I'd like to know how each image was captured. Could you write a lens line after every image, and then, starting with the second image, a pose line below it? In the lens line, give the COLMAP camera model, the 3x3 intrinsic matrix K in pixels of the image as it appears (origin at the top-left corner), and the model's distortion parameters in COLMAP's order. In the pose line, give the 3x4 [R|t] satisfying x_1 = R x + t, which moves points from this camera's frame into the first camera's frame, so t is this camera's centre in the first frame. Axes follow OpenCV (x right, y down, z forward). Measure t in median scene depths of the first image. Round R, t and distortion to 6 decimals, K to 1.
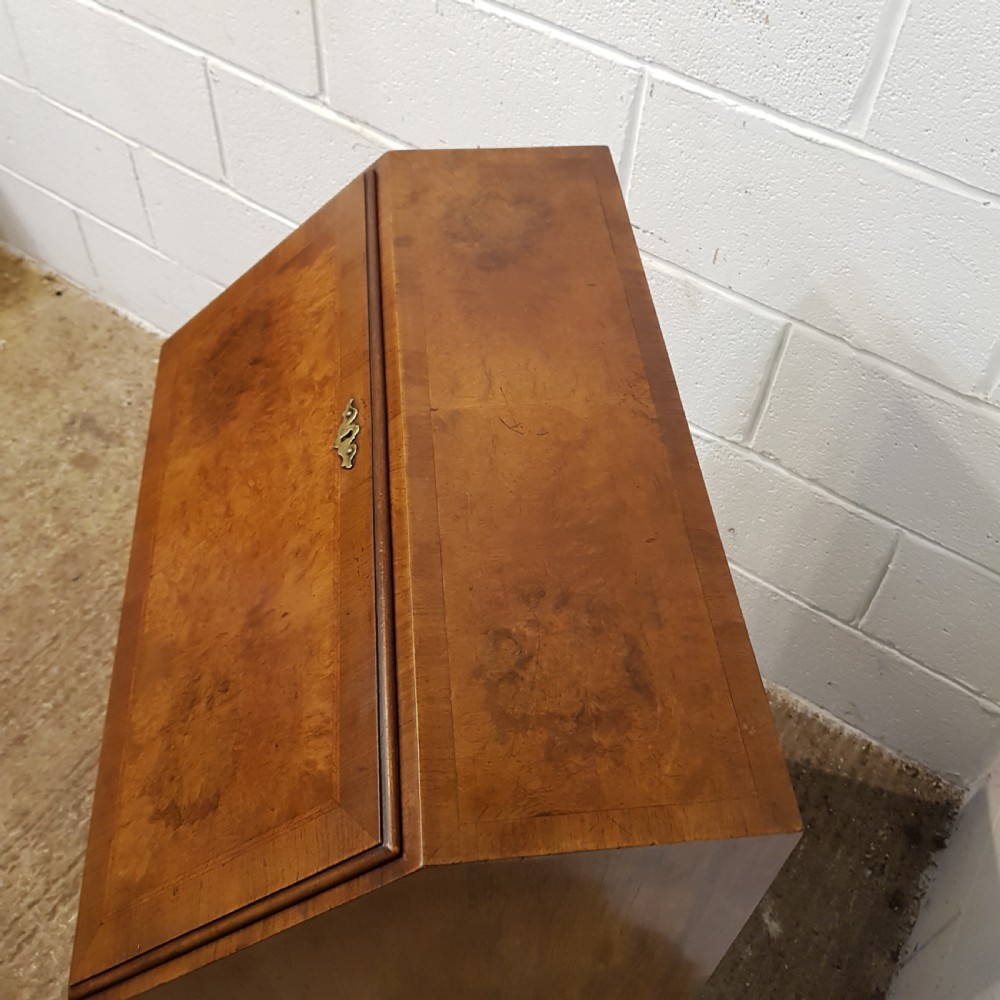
lens RADIAL K [[1046.4, 0, 516.3], [0, 1046.4, 478.9], [0, 0, 1]] dist [0.103956, -0.225948]
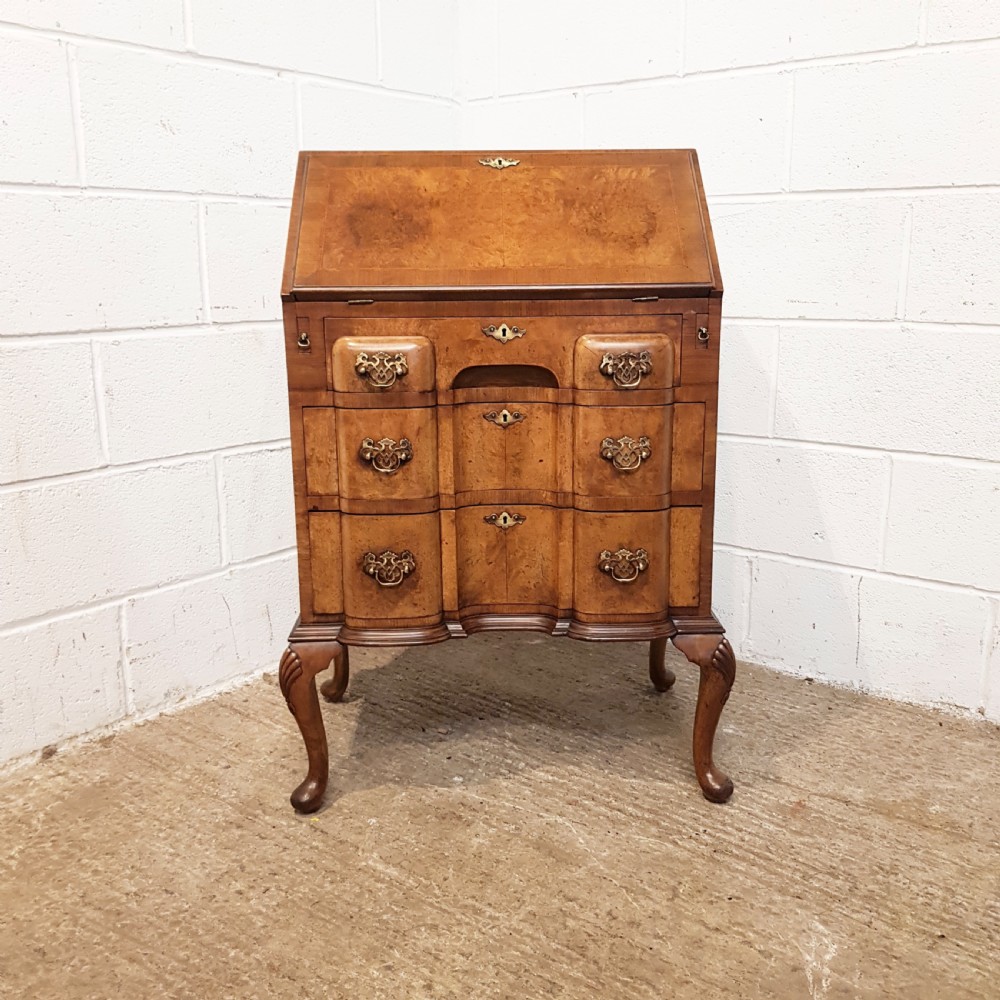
lens RADIAL K [[1052.4, 0, 521.3], [0, 1052.4, 492.7], [0, 0, 1]] dist [0.115007, -0.187437]
pose [[0.078662, -0.267903, 0.960229, -1.862045], [0.778297, 0.618402, 0.108775, 0.137064], [-0.622949, 0.738787, 0.257153, 0.679105]]
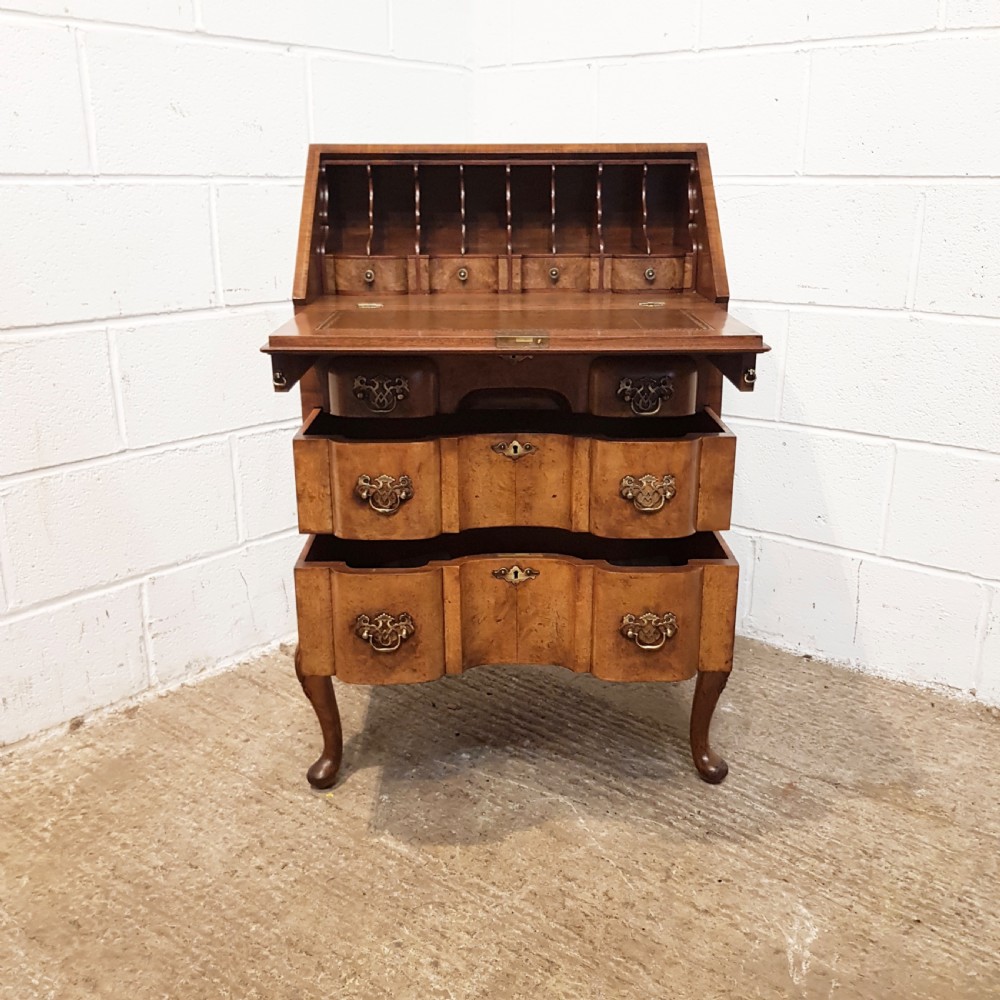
lens RADIAL K [[1052.9, 0, 523.4], [0, 1052.9, 514.1], [0, 0, 1]] dist [0.136486, -0.248703]
pose [[0.093303, -0.349509, 0.932276, -1.873638], [0.774042, 0.614402, 0.152871, 0.075661], [-0.626222, 0.707357, 0.327860, 0.579696]]
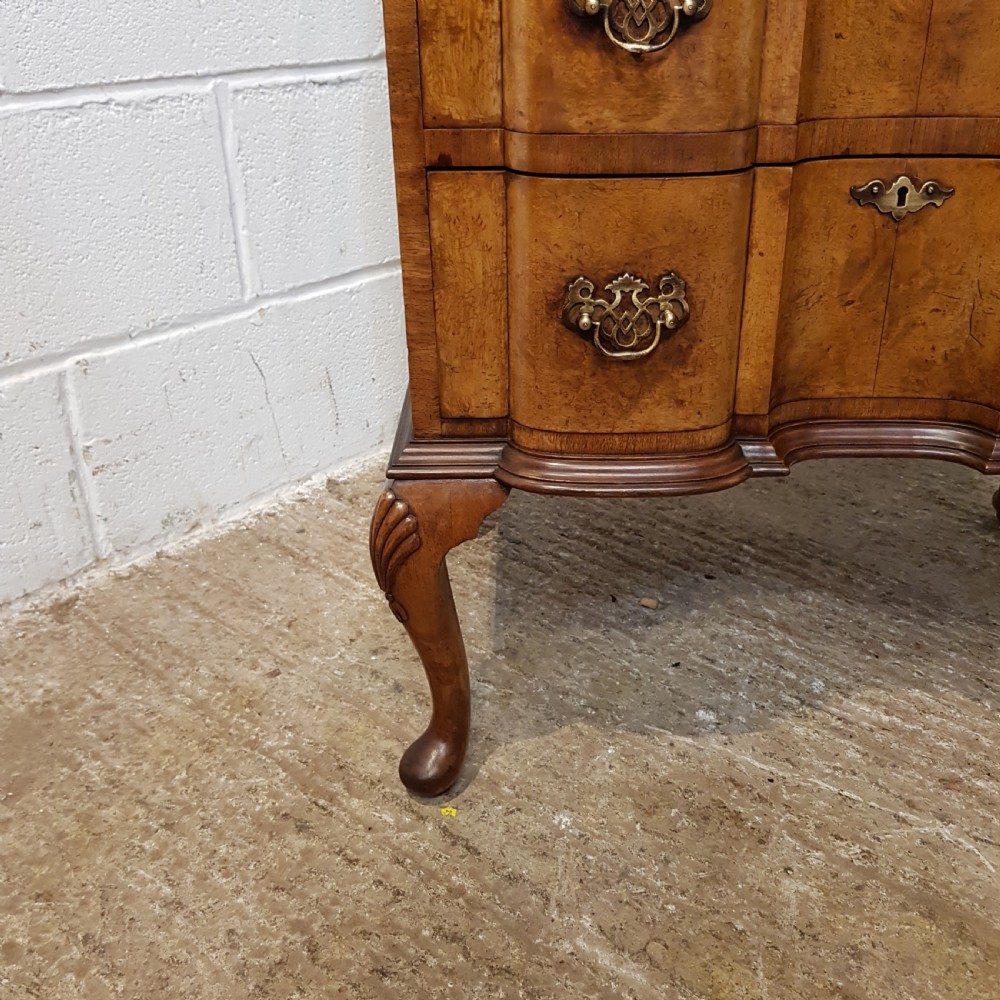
lens RADIAL K [[1041.8, 0, 535.2], [0, 1041.8, 497.8], [0, 0, 1]] dist [0.113017, -0.226129]
pose [[0.109989, -0.501919, 0.857893, -1.002533], [0.777744, 0.580898, 0.240148, 0.091483], [-0.618883, 0.640807, 0.454257, 1.108215]]
